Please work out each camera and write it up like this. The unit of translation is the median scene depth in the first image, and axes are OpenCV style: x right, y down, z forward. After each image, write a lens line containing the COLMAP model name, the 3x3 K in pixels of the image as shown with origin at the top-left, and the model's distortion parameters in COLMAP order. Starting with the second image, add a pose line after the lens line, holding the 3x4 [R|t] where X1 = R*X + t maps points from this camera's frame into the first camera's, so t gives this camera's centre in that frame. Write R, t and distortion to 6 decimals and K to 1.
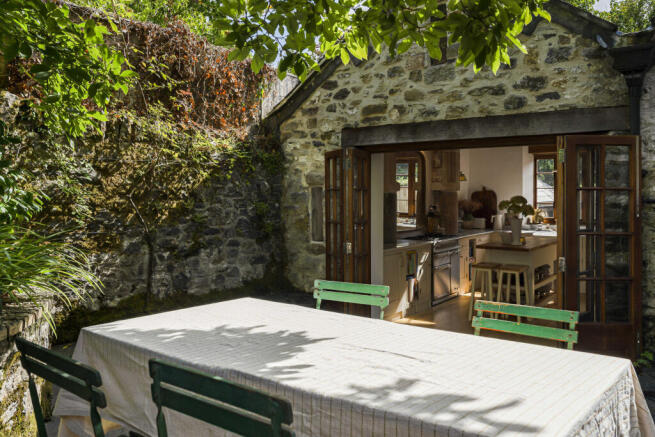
lens RADIAL K [[530.4, 0, 320.6], [0, 530.4, 183.3], [0, 0, 1]] dist [0.007789, -0.007490]
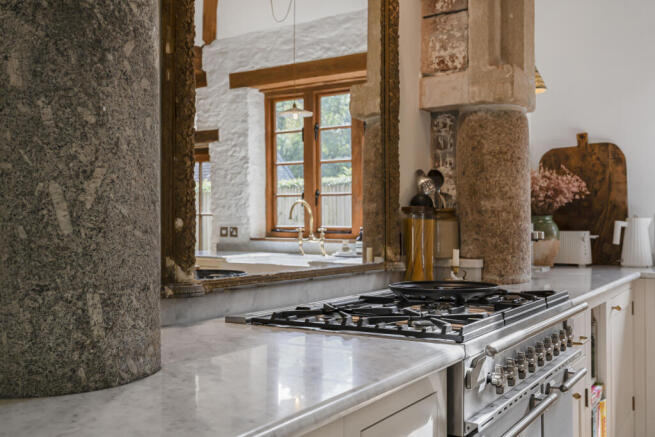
lens RADIAL K [[657.1, 0, 327.3], [0, 657.1, 219.9], [0, 0, 1]] dist [0.006072, 0.000000]
pose [[0.996013, -0.003399, 0.089140, 0.237565], [0.003812, 0.999983, -0.004469, 0.113993], [-0.089123, 0.004791, 0.996009, 1.210894]]
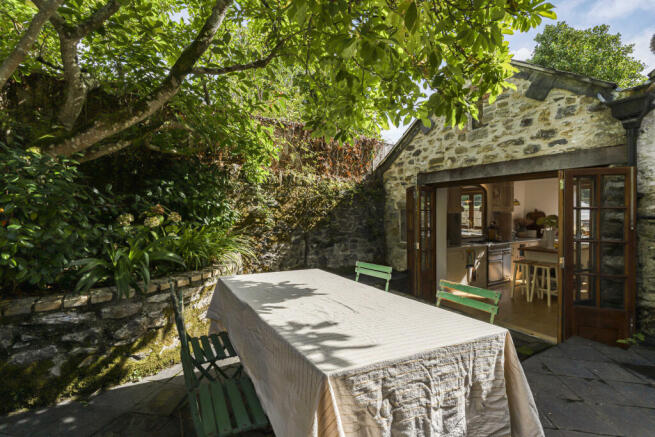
lens RADIAL K [[293.9, 0, 325.6], [0, 293.9, 212.8], [0, 0, 1]] dist [-0.002875, -0.001767]
pose [[0.928963, -0.002841, -0.370163, 0.128218], [0.007194, 0.999920, 0.010380, 0.007693], [0.370104, -0.012305, 0.928909, 0.047184]]
